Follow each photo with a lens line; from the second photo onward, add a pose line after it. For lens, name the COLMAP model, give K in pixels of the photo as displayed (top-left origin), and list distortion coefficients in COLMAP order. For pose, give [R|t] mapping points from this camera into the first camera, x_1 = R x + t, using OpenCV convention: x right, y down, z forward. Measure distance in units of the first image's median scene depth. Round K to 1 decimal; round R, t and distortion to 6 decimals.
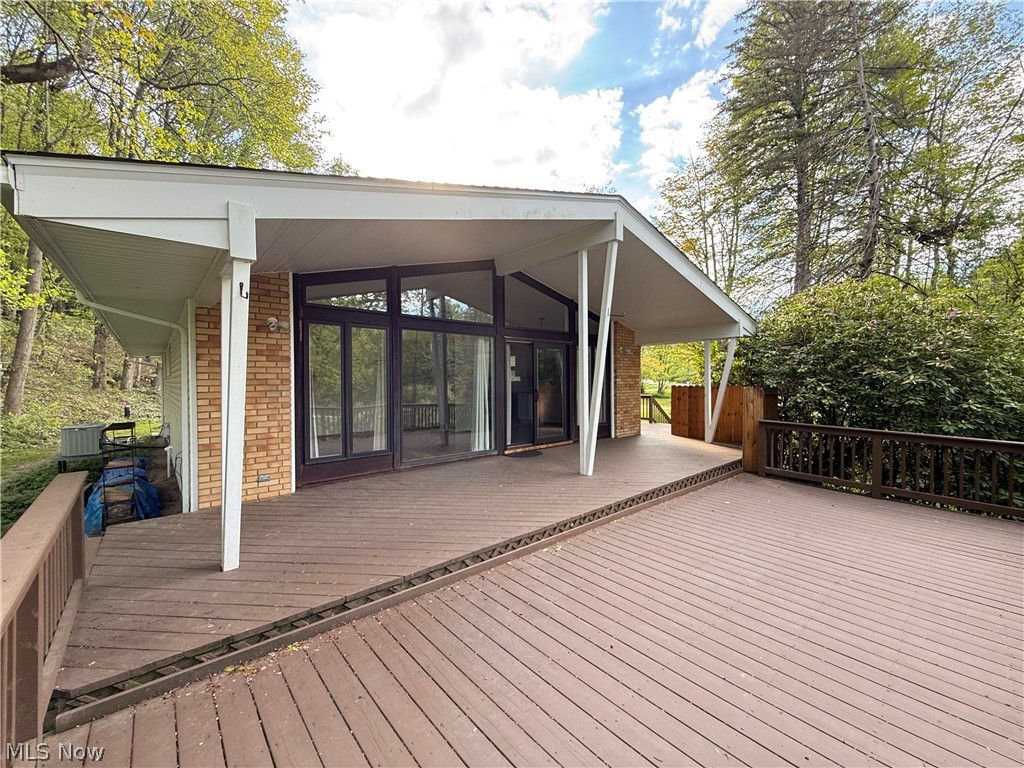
lens RADIAL K [[407.0, 0, 512.0], [0, 407.0, 384.0], [0, 0, 1]] dist [0.000723, 0.000078]
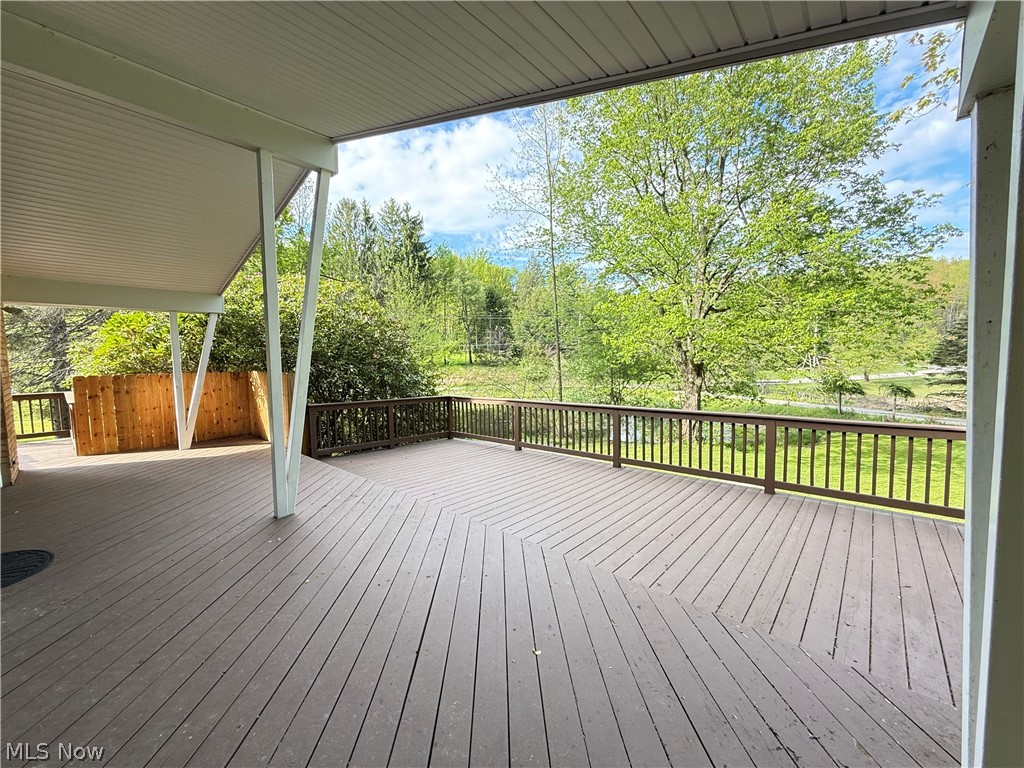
lens RADIAL K [[407.0, 0, 512.0], [0, 407.0, 384.0], [0, 0, 1]] dist [0.000723, 0.000078]
pose [[-0.110409, -0.058550, 0.992160, -0.695017], [0.024888, 0.997787, 0.061652, -0.017772], [-0.993575, 0.031500, -0.108707, 1.033992]]
